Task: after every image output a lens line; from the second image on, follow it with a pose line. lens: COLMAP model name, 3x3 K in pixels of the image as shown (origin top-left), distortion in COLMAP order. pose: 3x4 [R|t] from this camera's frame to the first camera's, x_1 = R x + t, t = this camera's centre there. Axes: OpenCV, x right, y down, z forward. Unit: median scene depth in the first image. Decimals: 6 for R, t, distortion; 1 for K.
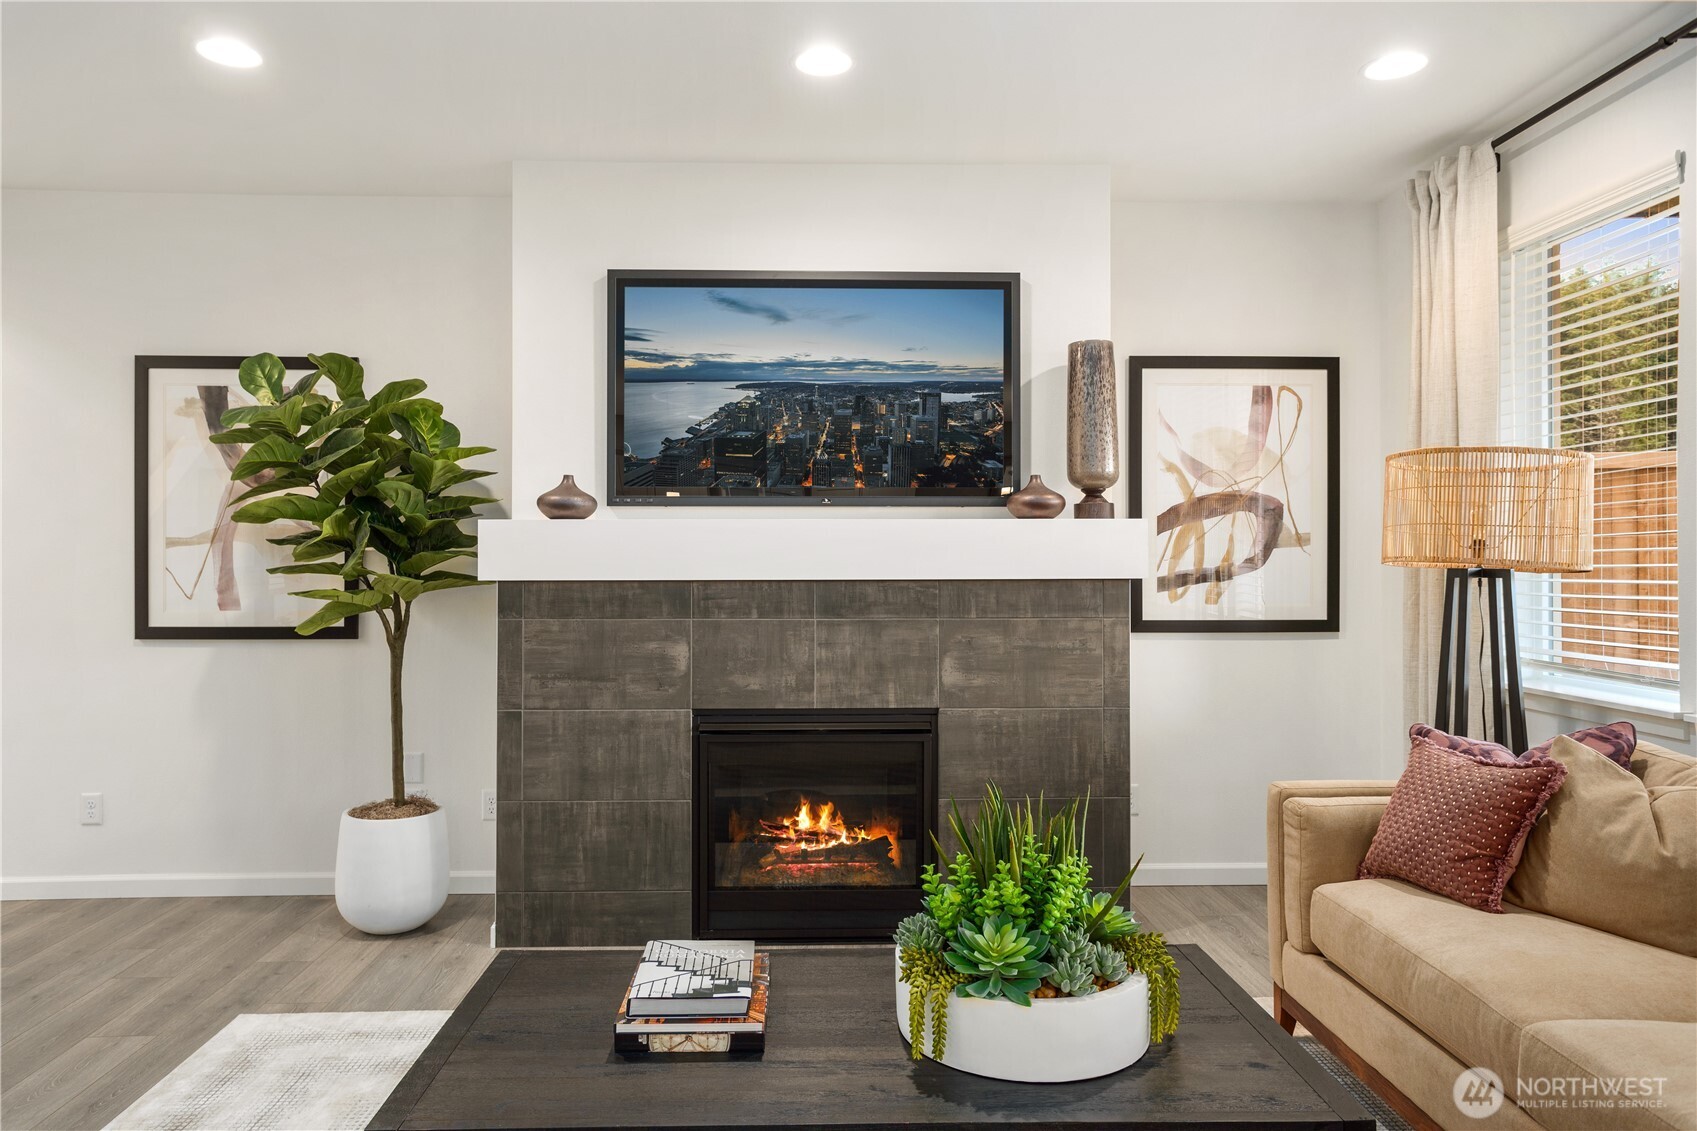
lens RADIAL K [[1097.6, 0, 848.5], [0, 1097.6, 565.5], [0, 0, 1]] dist [0.005697, 0.002602]
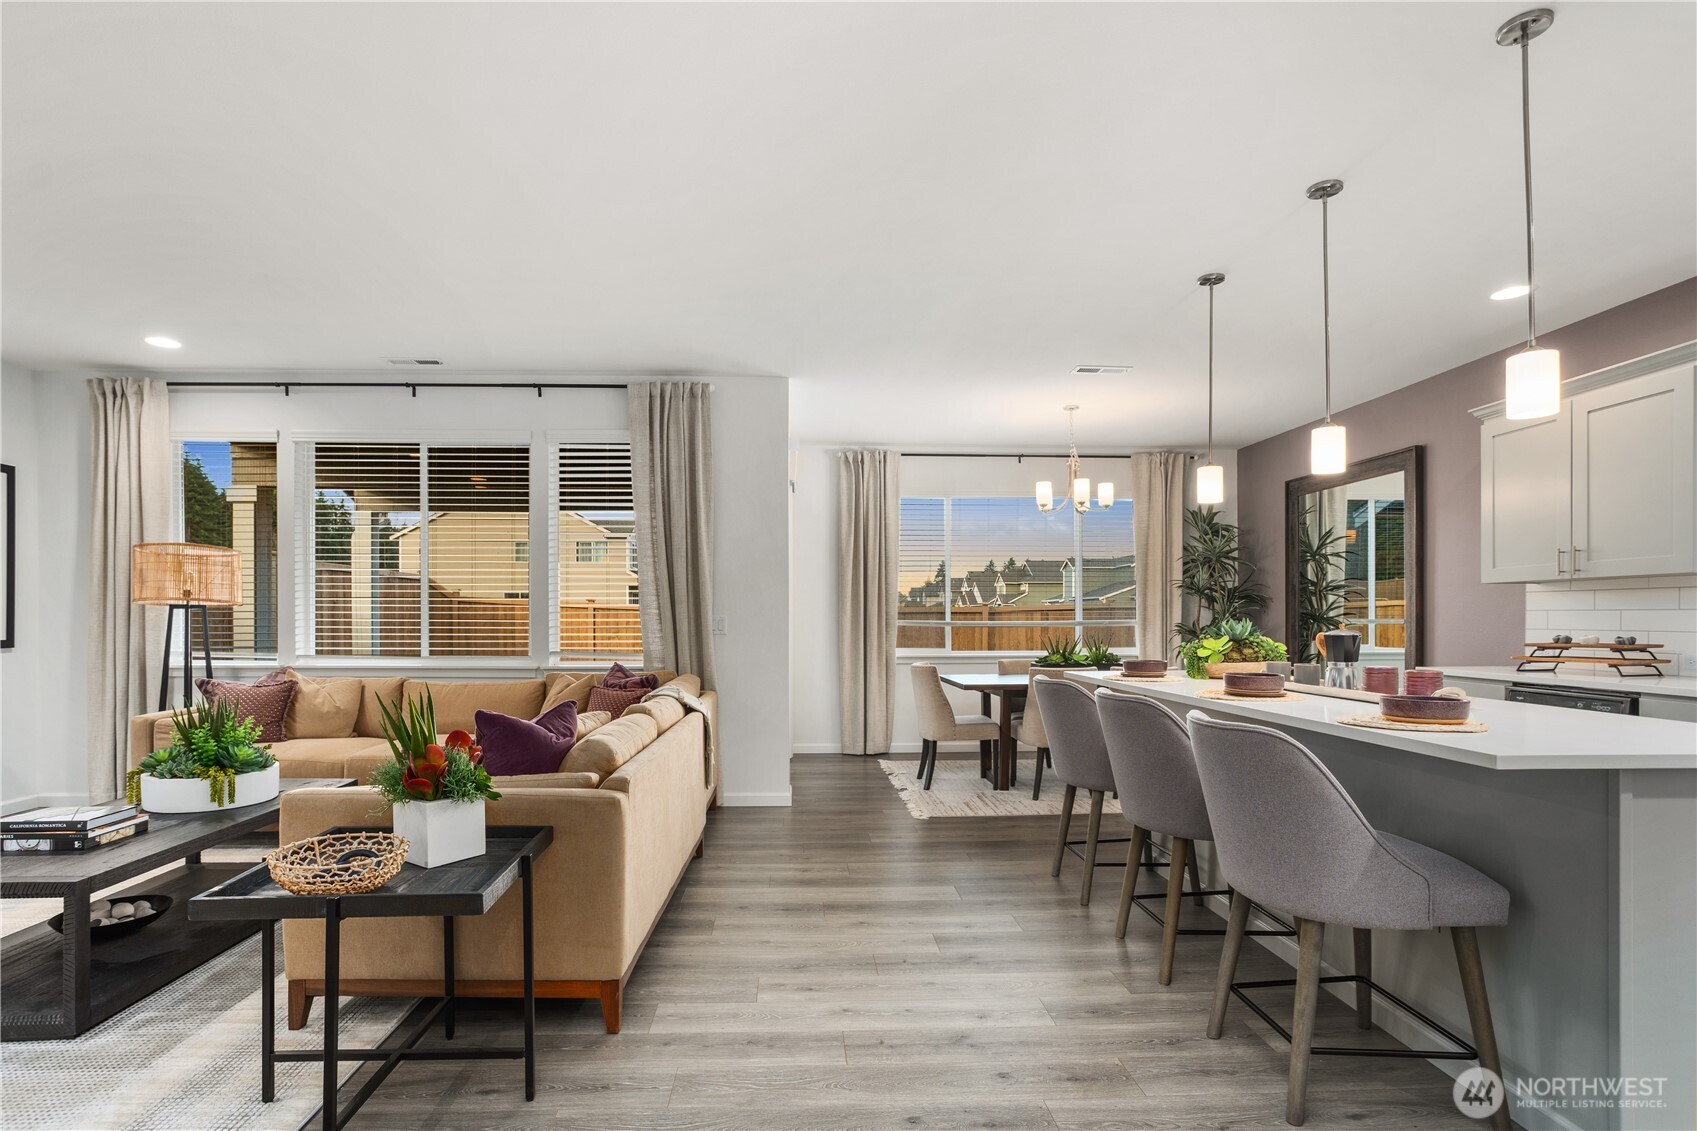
lens RADIAL K [[847.7, 0, 823.1], [0, 847.7, 631.6], [0, 0, 1]] dist [-0.003920, 0.000124]
pose [[0.001312, -0.019801, 0.999803, -1.328503], [0.002704, 0.999800, 0.019797, 0.034059], [-0.999995, 0.002677, 0.001365, -0.218940]]
